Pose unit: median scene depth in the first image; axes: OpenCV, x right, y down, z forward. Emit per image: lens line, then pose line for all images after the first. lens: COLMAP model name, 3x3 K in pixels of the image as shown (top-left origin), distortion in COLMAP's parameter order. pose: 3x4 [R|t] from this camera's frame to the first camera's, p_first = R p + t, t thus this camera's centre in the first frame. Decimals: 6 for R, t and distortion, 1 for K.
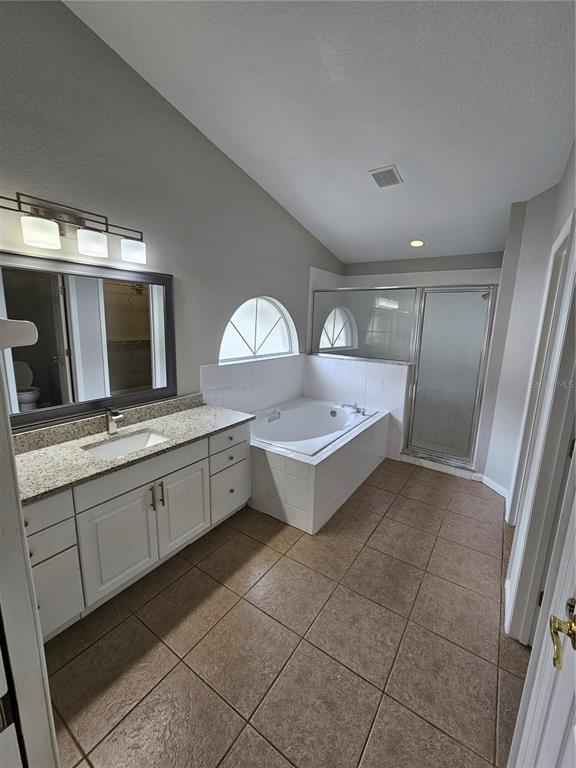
lens RADIAL K [[315.7, 0, 291.4], [0, 315.7, 383.8], [0, 0, 1]] dist [-0.004816, -0.000422]
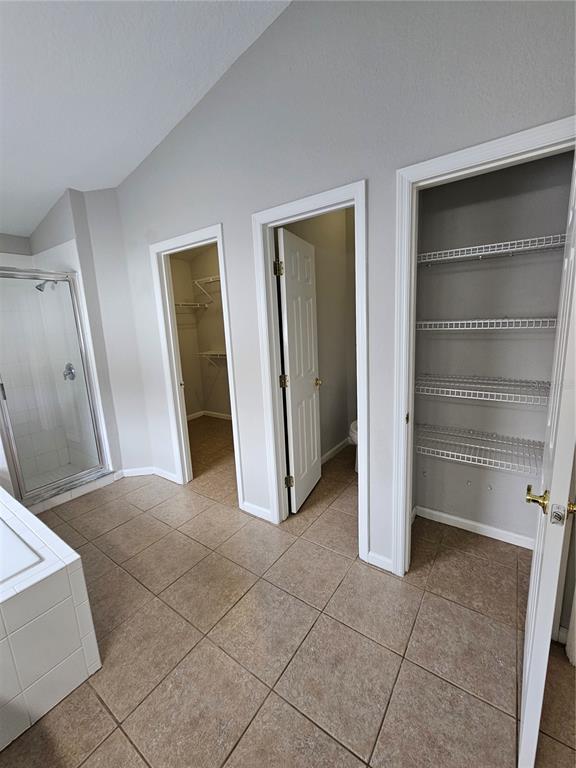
lens RADIAL K [[315.7, 0, 287.6], [0, 315.7, 381.4], [0, 0, 1]] dist [-0.004816, -0.000422]
pose [[0.009214, -0.217343, 0.976052, -0.299555], [0.239866, 0.948075, 0.208849, -0.059183], [-0.970762, 0.232198, 0.060868, 0.367833]]
